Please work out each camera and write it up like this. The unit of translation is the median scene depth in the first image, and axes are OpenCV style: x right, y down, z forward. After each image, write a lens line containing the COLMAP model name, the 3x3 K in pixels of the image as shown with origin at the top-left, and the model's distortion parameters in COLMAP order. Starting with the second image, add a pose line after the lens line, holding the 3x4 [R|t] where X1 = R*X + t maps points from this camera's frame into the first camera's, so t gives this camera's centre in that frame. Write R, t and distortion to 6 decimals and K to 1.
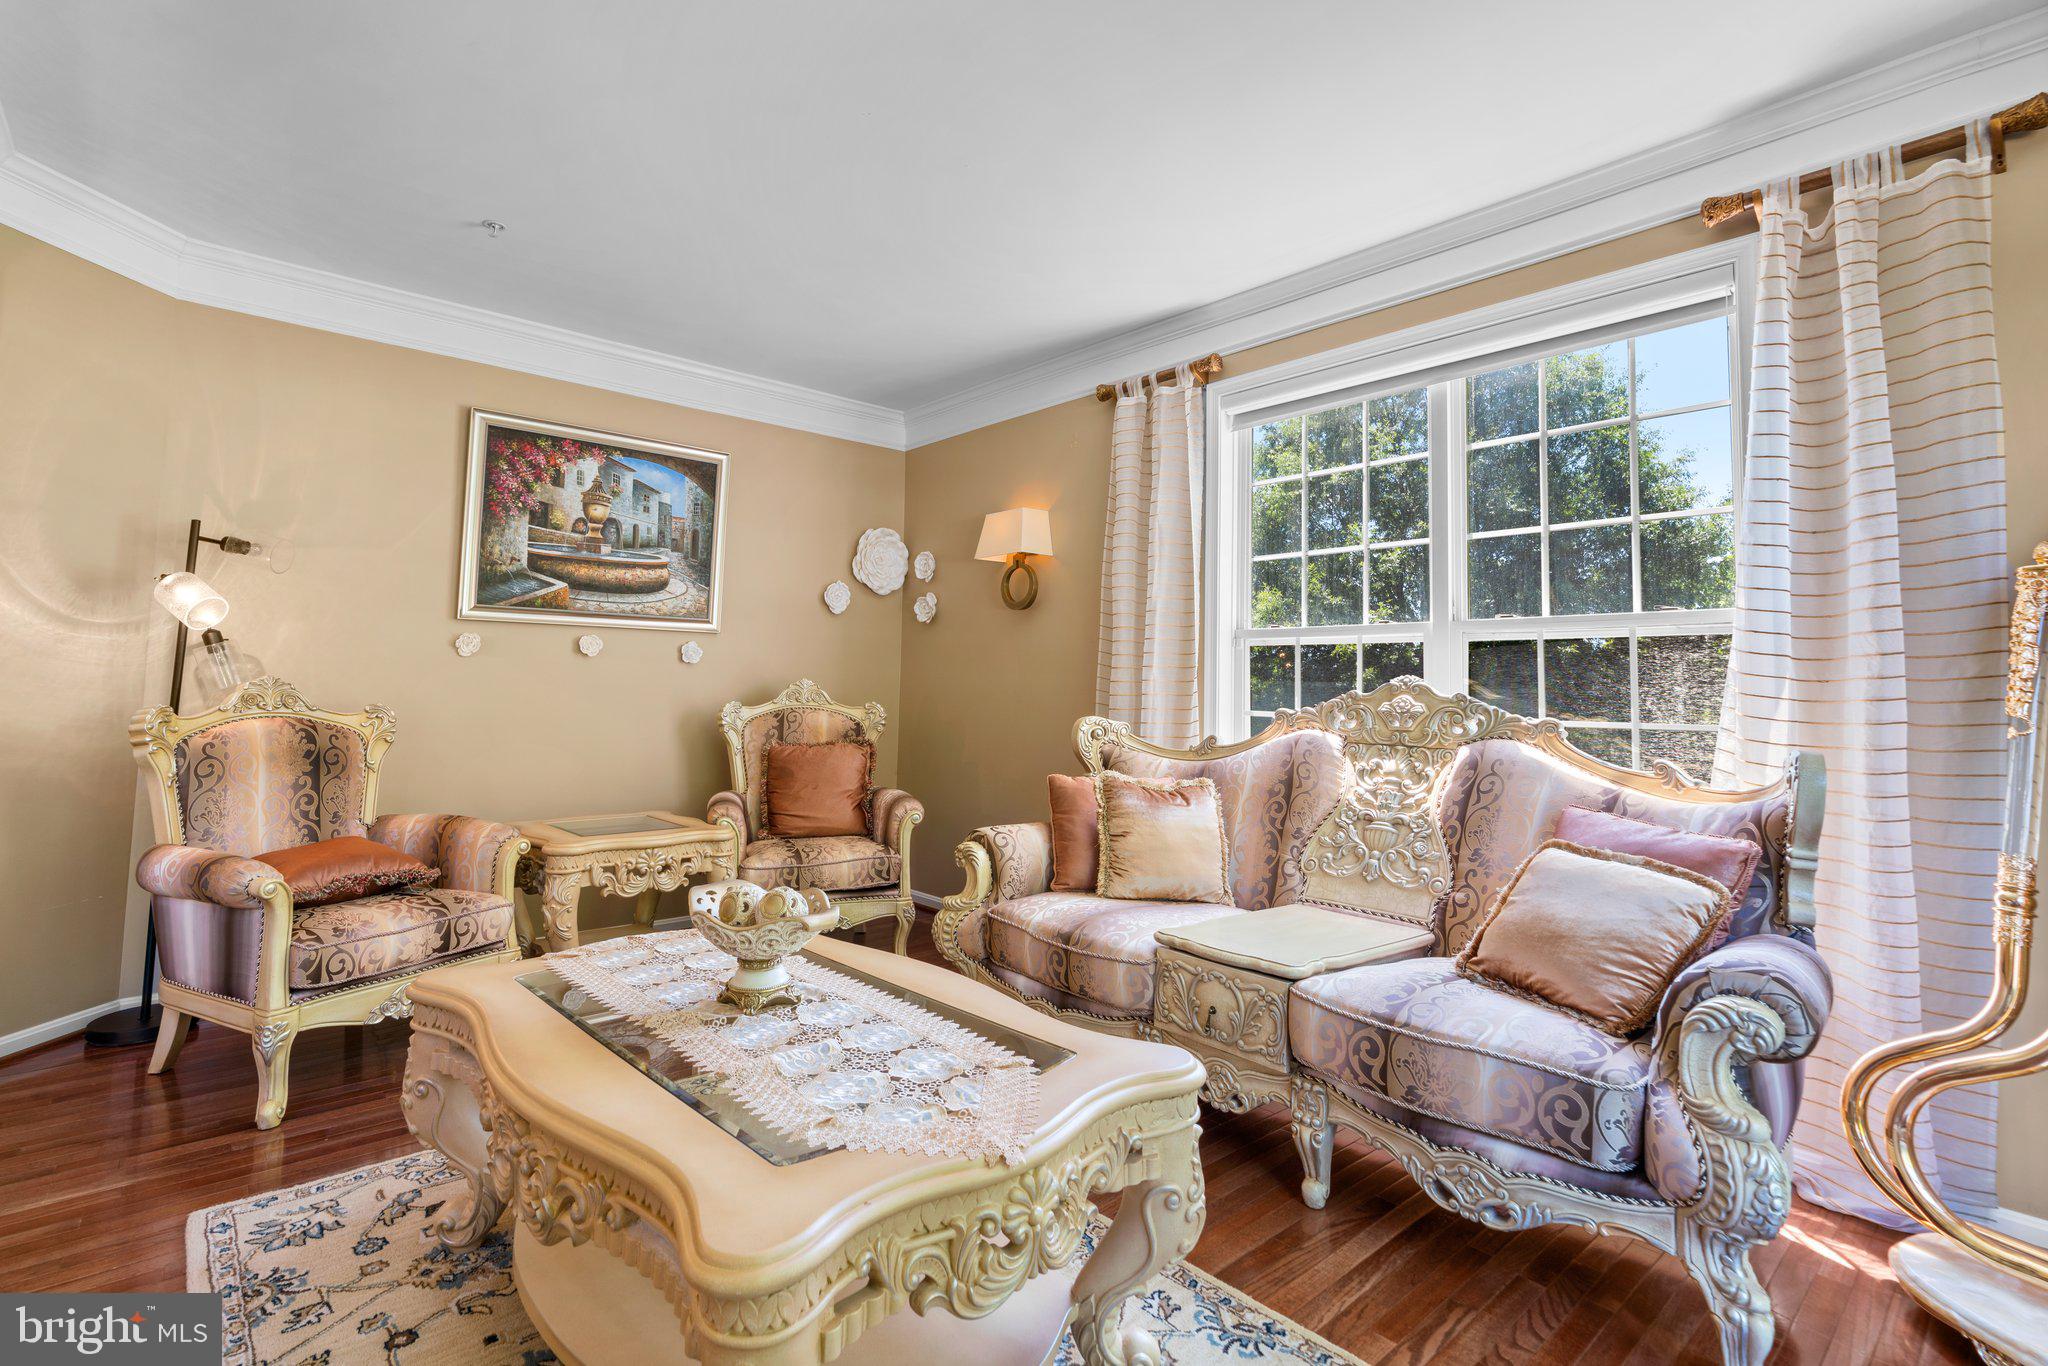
lens RADIAL K [[960.8, 0, 1024.5], [0, 960.8, 615.0], [0, 0, 1]] dist [0.000077, 0.000083]
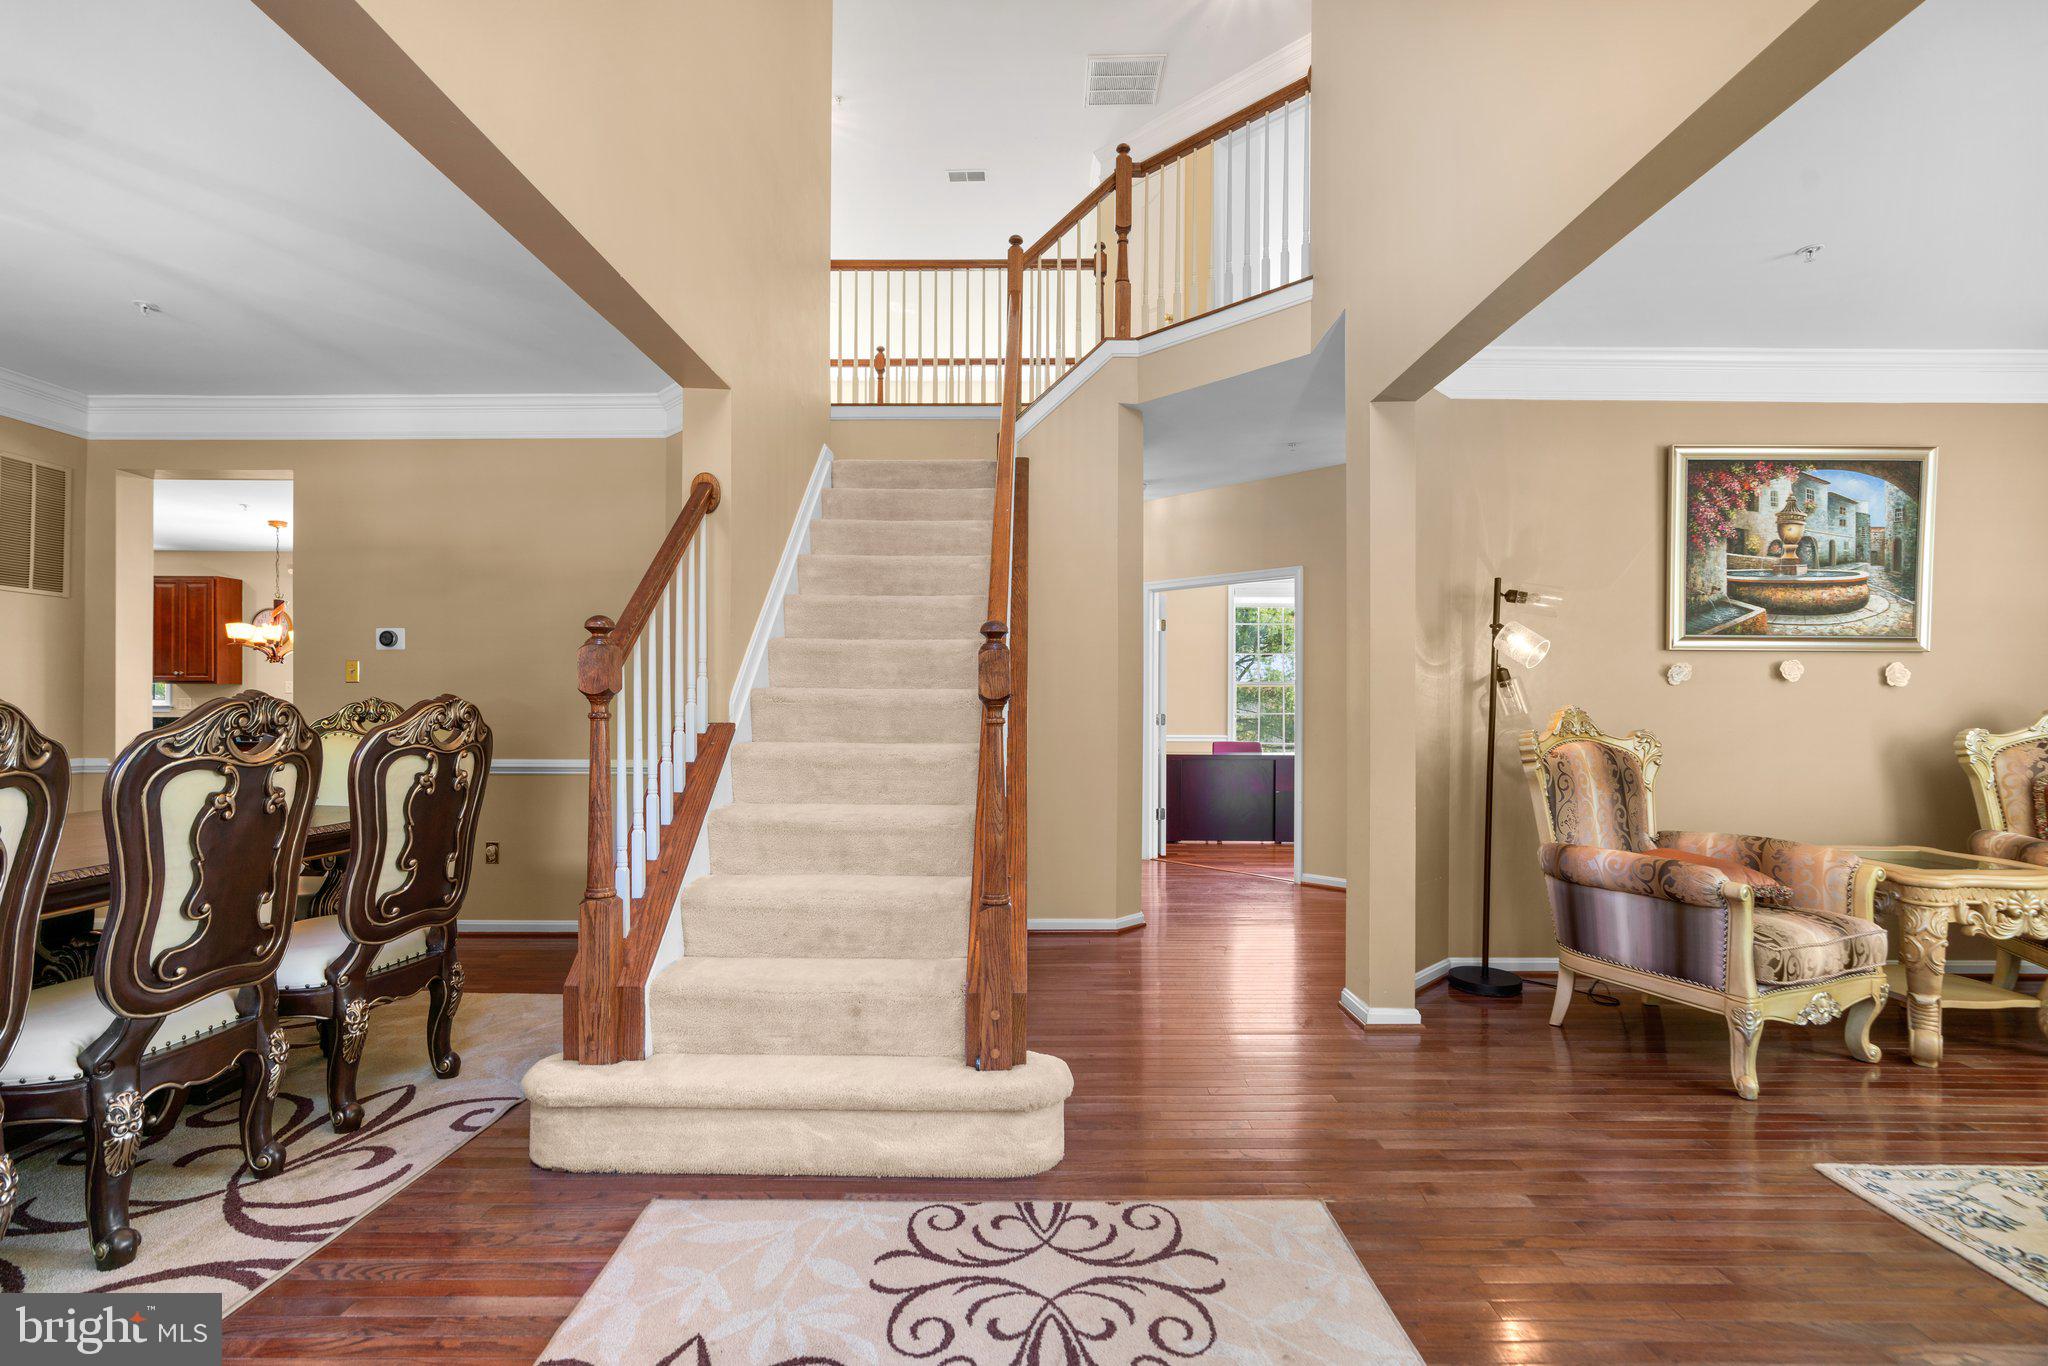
lens RADIAL K [[936.2, 0, 1028.6], [0, 936.2, 697.9], [0, 0, 1]] dist [-0.004710, 0.000367]
pose [[0.746278, -0.015246, -0.665460, -0.410820], [0.056037, 0.997628, 0.039987, -0.022249], [0.663272, -0.067132, 0.745362, -0.224010]]
